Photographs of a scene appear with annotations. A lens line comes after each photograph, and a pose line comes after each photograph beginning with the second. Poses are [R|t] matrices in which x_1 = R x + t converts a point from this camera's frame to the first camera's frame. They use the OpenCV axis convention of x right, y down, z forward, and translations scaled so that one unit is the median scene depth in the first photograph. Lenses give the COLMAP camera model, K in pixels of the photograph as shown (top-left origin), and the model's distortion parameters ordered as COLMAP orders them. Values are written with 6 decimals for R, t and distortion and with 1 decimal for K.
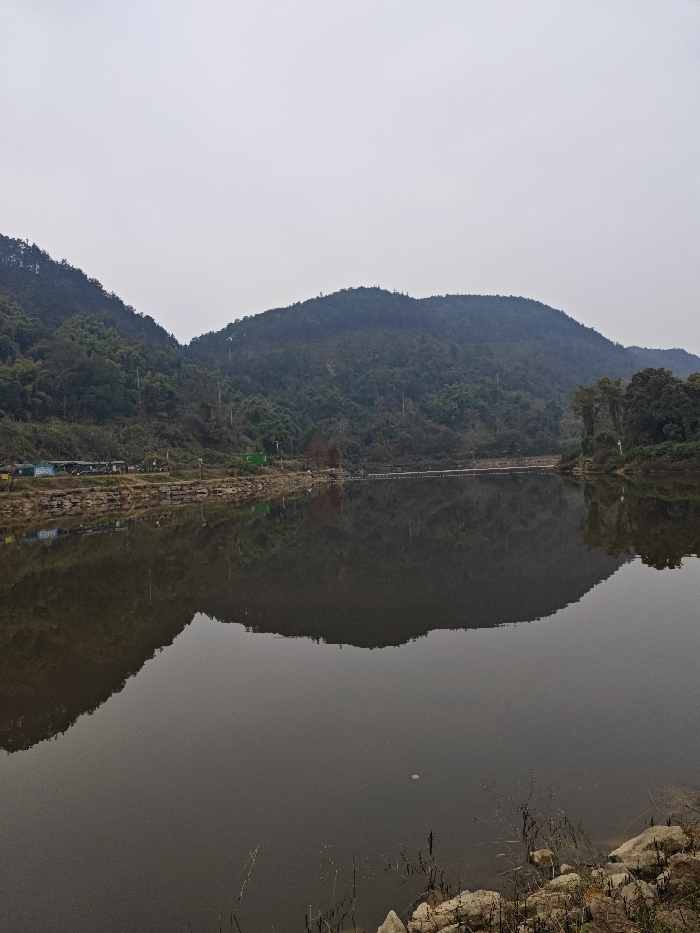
lens RADIAL K [[668.9, 0, 347.5], [0, 668.9, 466.5], [0, 0, 1]] dist [0.044892, -0.034020]
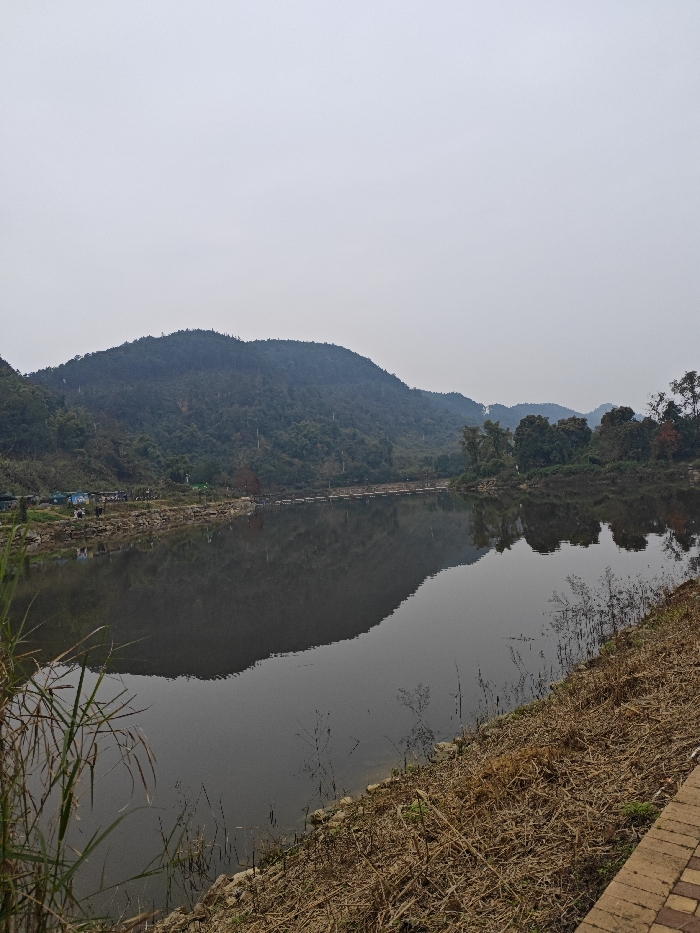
lens RADIAL K [[668.9, 0, 354.9], [0, 668.9, 453.3], [0, 0, 1]] dist [0.044892, -0.034020]
pose [[0.945492, -0.009224, 0.325515, -0.123159], [0.032788, 0.997216, -0.066976, 0.006574], [-0.323990, 0.073999, 0.943162, -0.077704]]
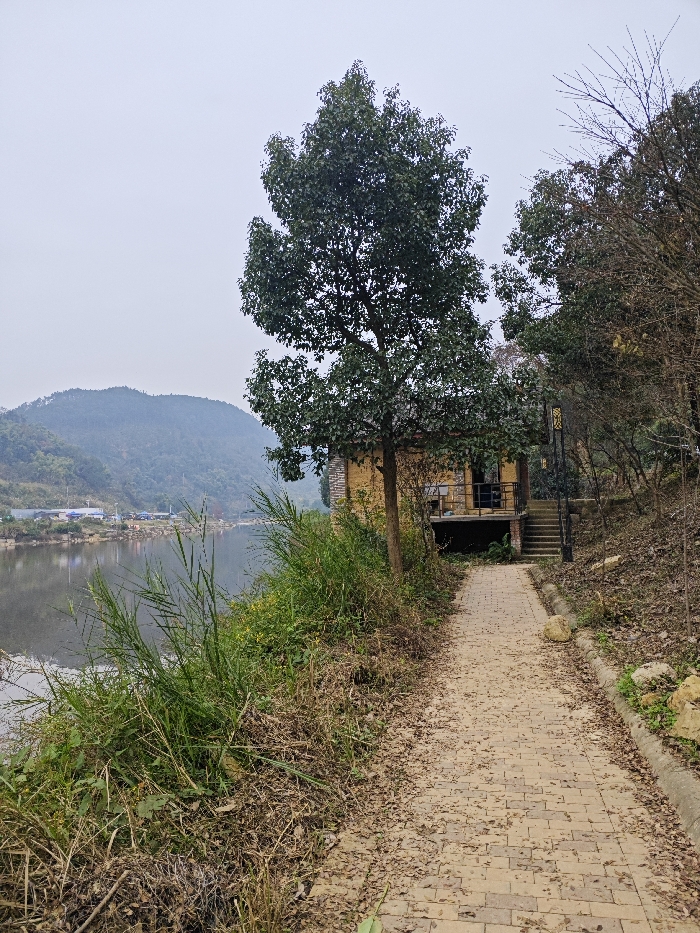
lens RADIAL K [[668.9, 0, 348.2], [0, 668.9, 476.8], [0, 0, 1]] dist [0.044892, -0.034020]
pose [[0.853448, 0.050419, 0.518733, -0.380106], [-0.006880, 0.996313, -0.085519, 0.021816], [-0.521132, 0.069417, 0.850648, -0.461136]]
